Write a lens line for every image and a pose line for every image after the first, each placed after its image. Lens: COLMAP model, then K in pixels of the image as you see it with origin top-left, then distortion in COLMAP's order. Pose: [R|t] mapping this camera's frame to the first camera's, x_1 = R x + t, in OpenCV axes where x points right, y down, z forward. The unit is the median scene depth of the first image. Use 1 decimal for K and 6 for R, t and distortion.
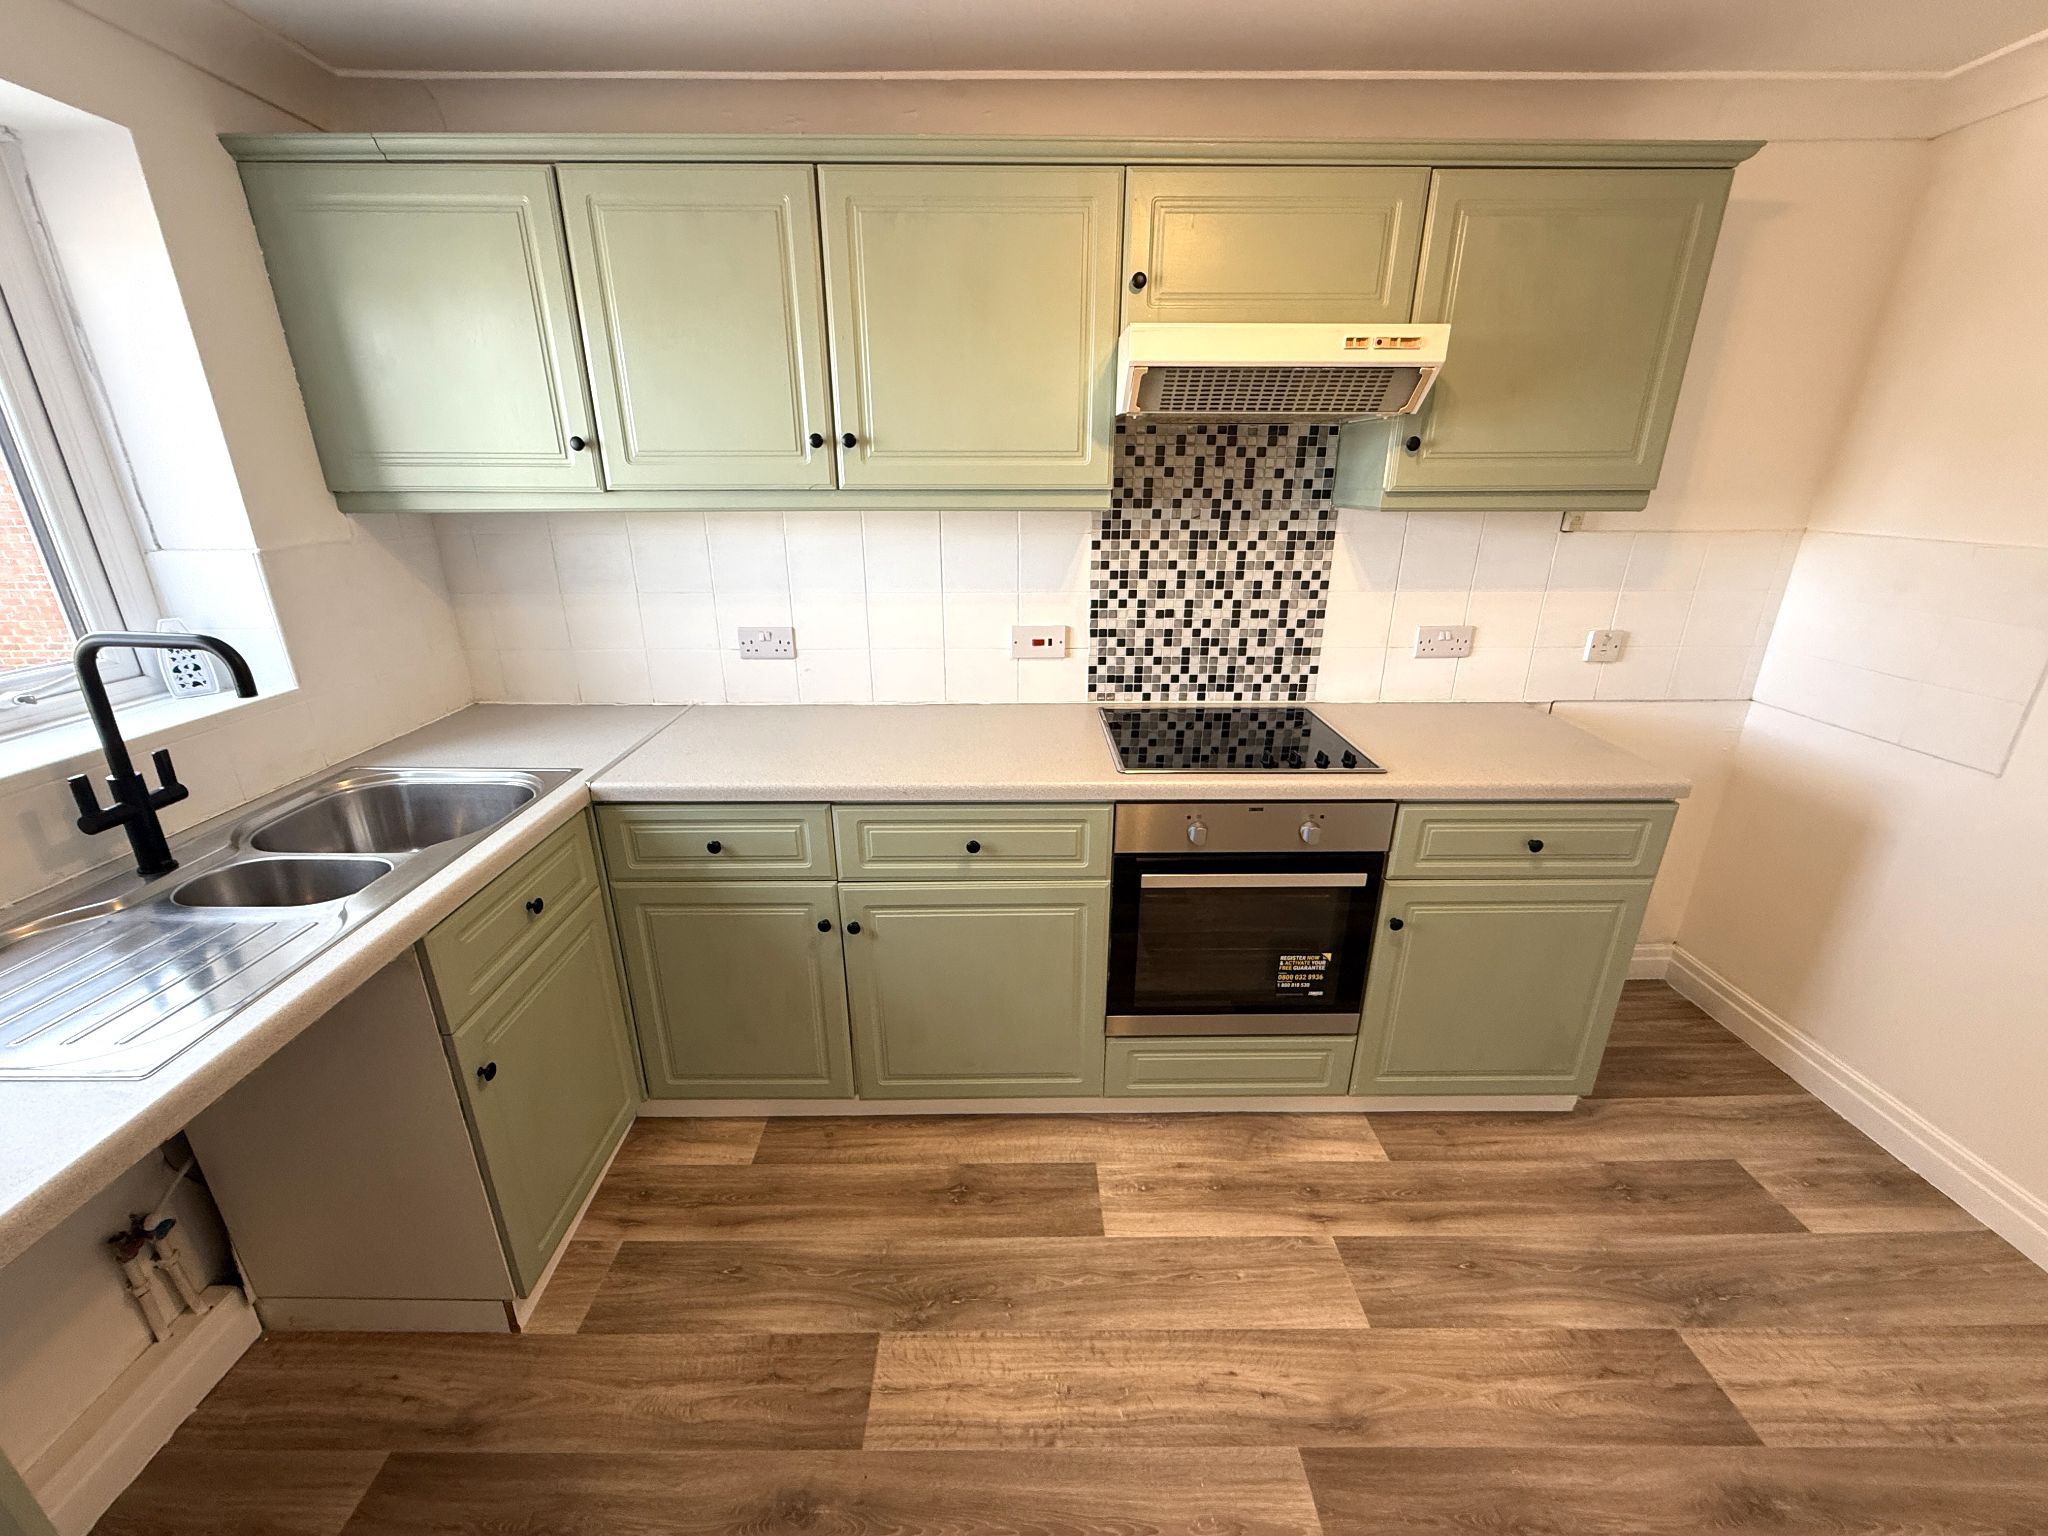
lens RADIAL K [[813.9, 0, 1016.4], [0, 813.9, 766.9], [0, 0, 1]] dist [-0.000956, 0.000114]
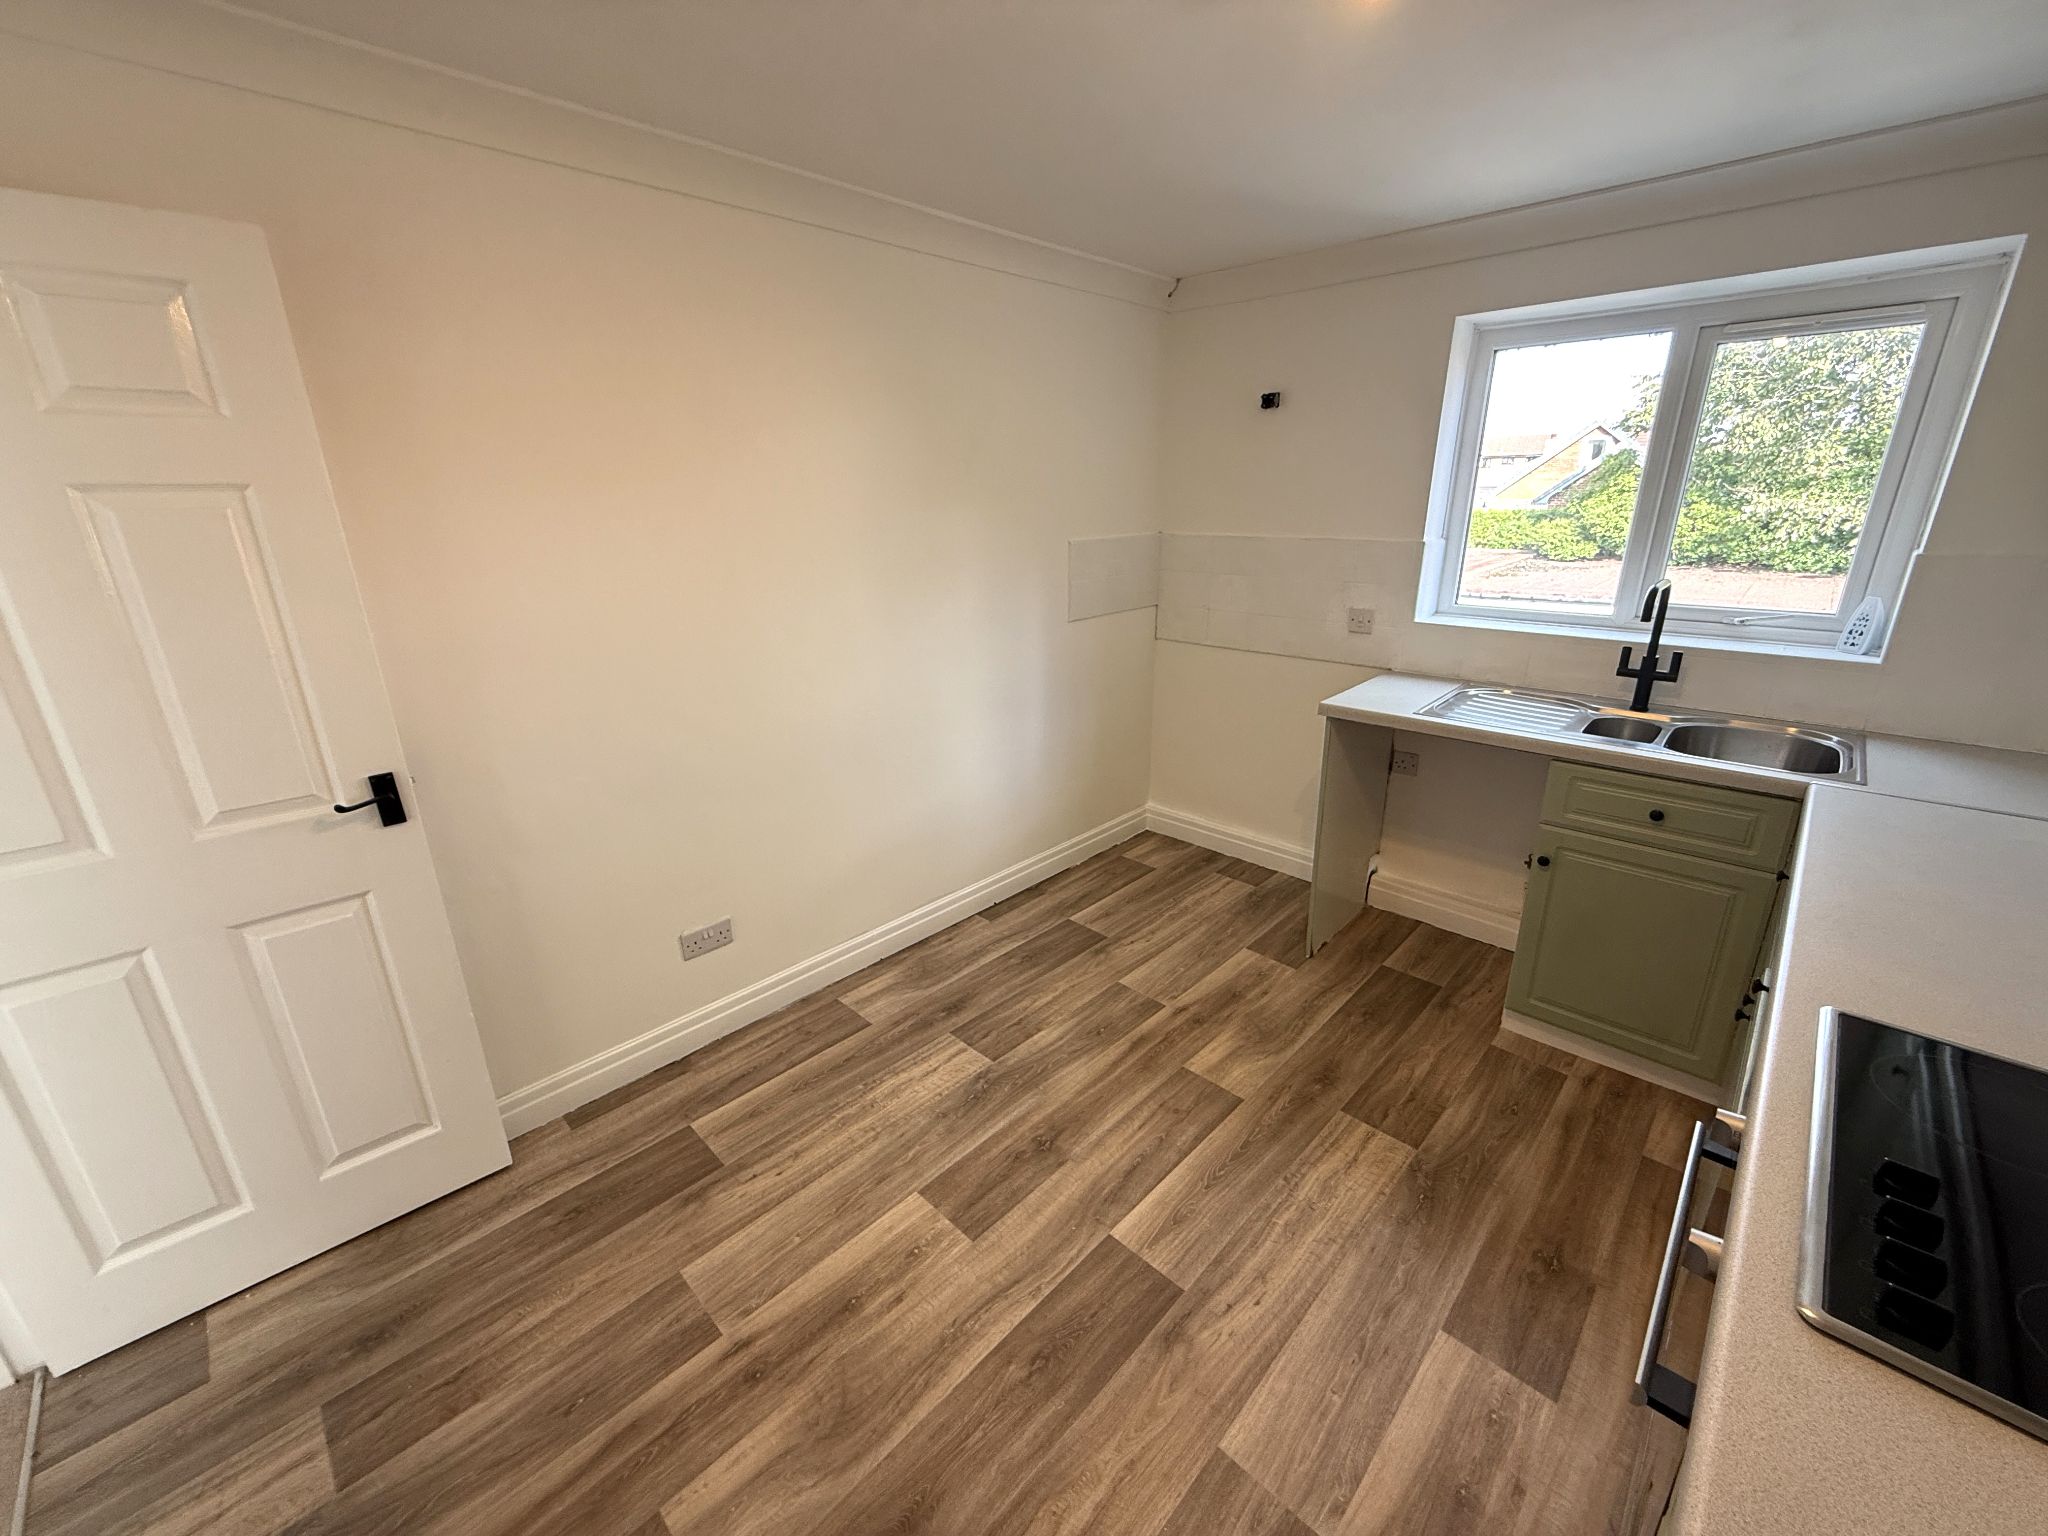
lens RADIAL K [[833.0, 0, 1031.2], [0, 833.0, 774.4], [0, 0, 1]] dist [-0.002290, -0.000122]
pose [[-0.691072, 0.236430, -0.683023, 0.881469], [-0.219854, 0.831449, 0.510252, -0.299871], [0.688537, 0.502786, -0.522611, 0.824602]]
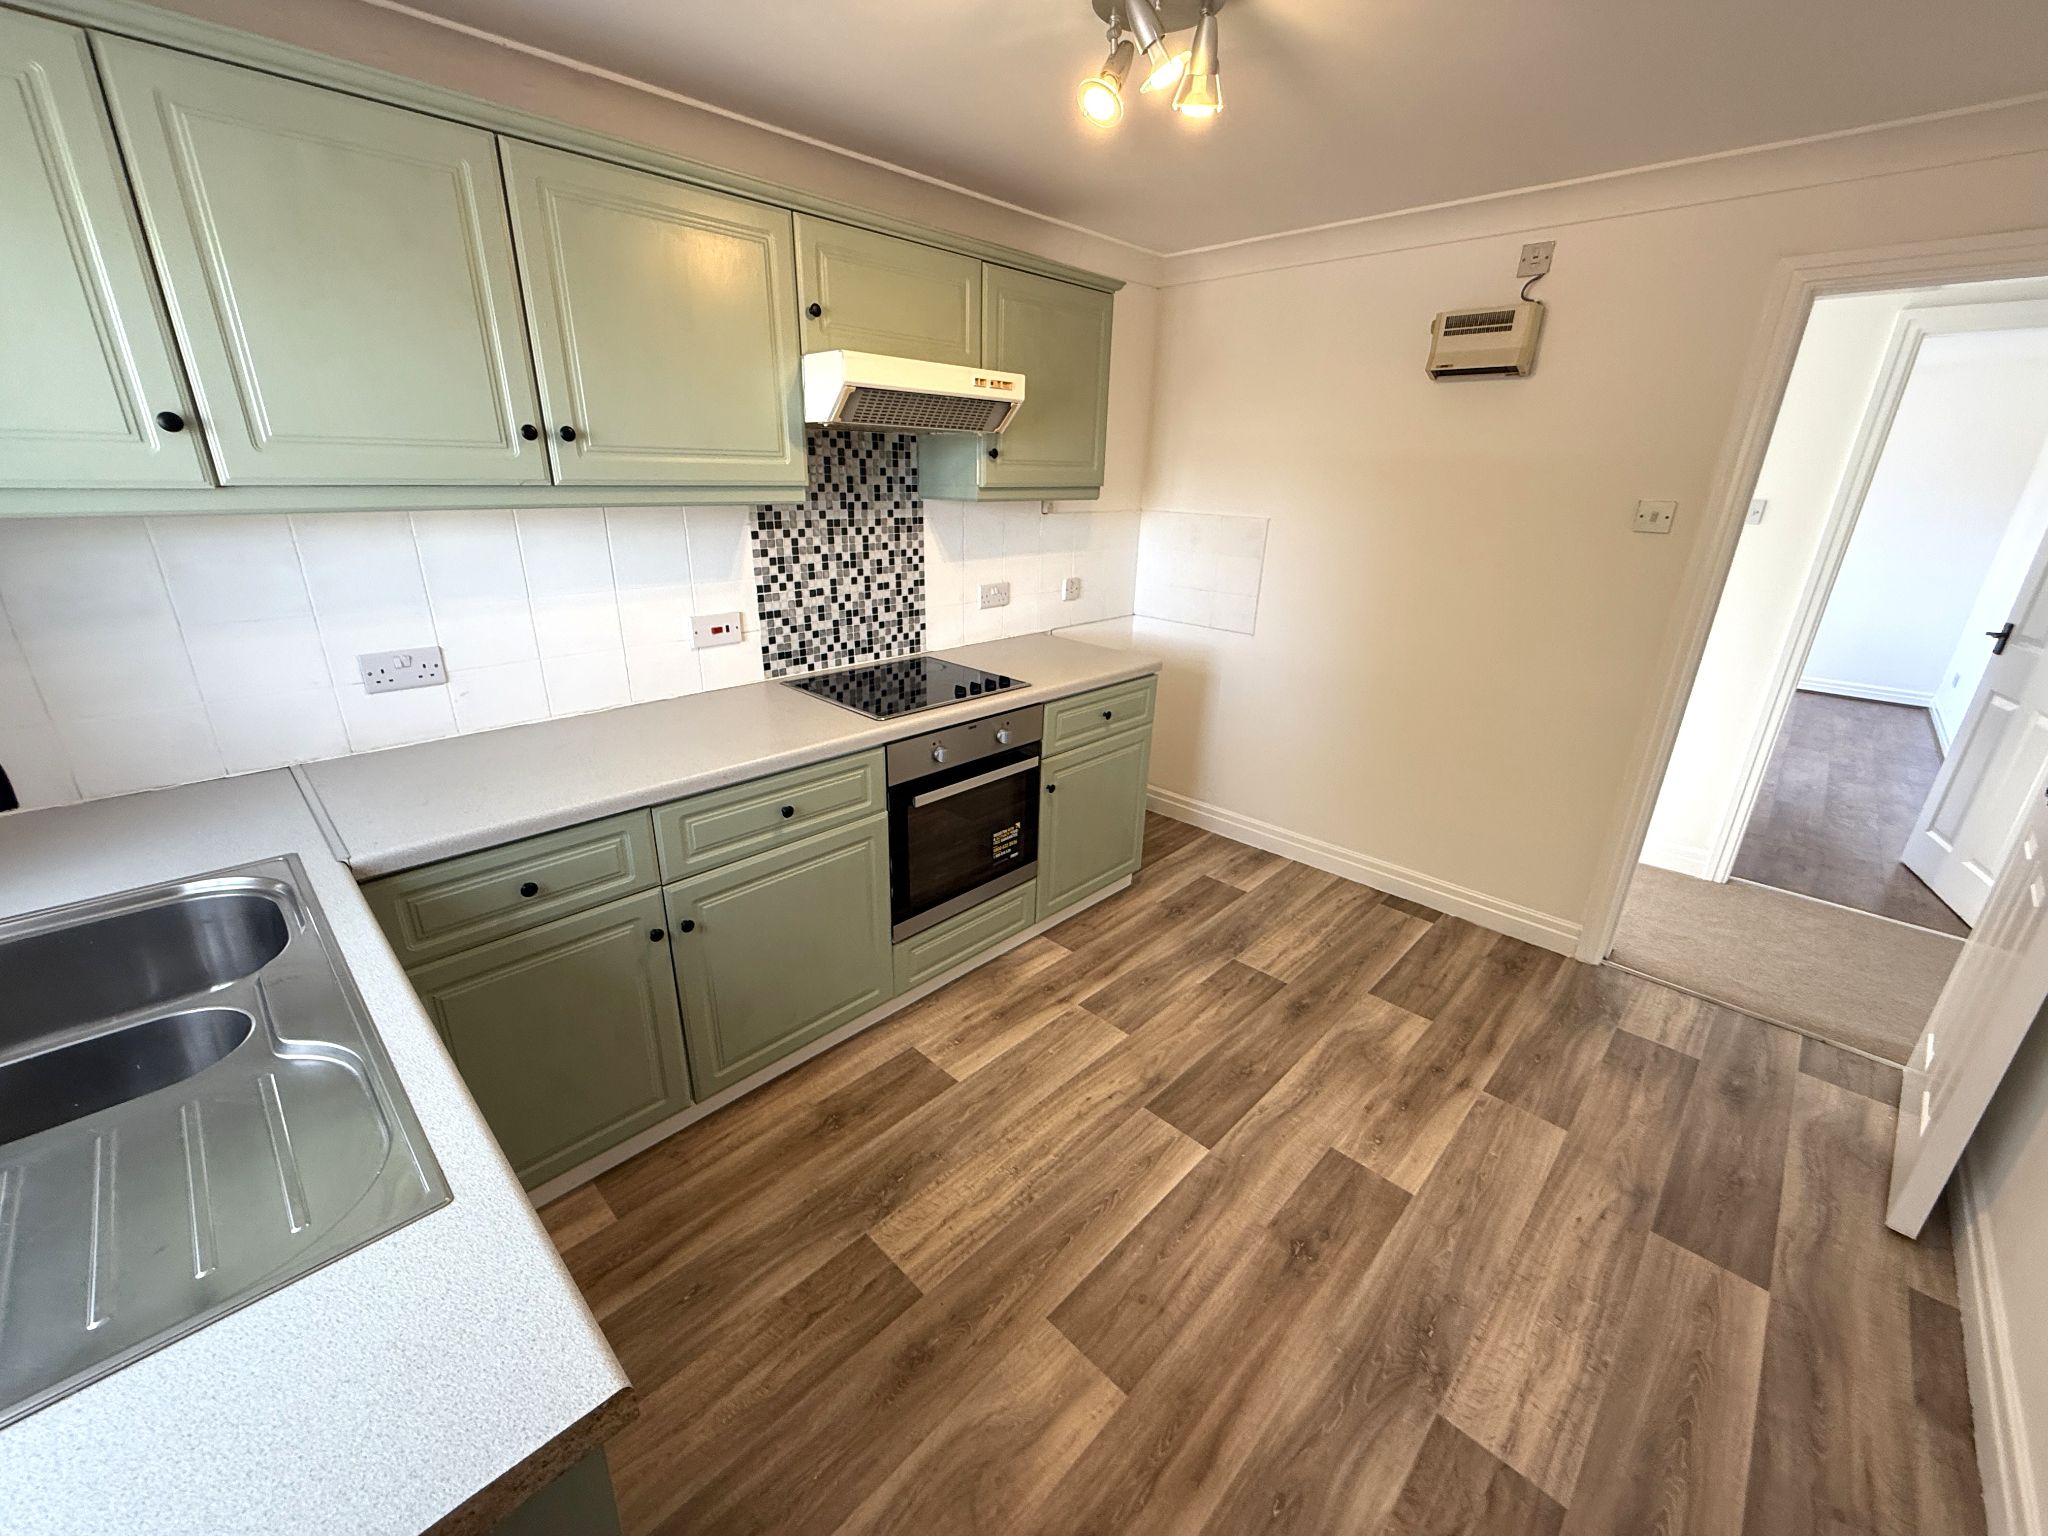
lens RADIAL K [[813.9, 0, 1016.4], [0, 813.9, 766.9], [0, 0, 1]] dist [-0.000956, 0.000114]
pose [[0.705892, -0.230043, 0.669923, -0.536353], [0.219933, 0.970228, 0.101424, -0.004167], [-0.673310, 0.075744, 0.735470, -0.022224]]
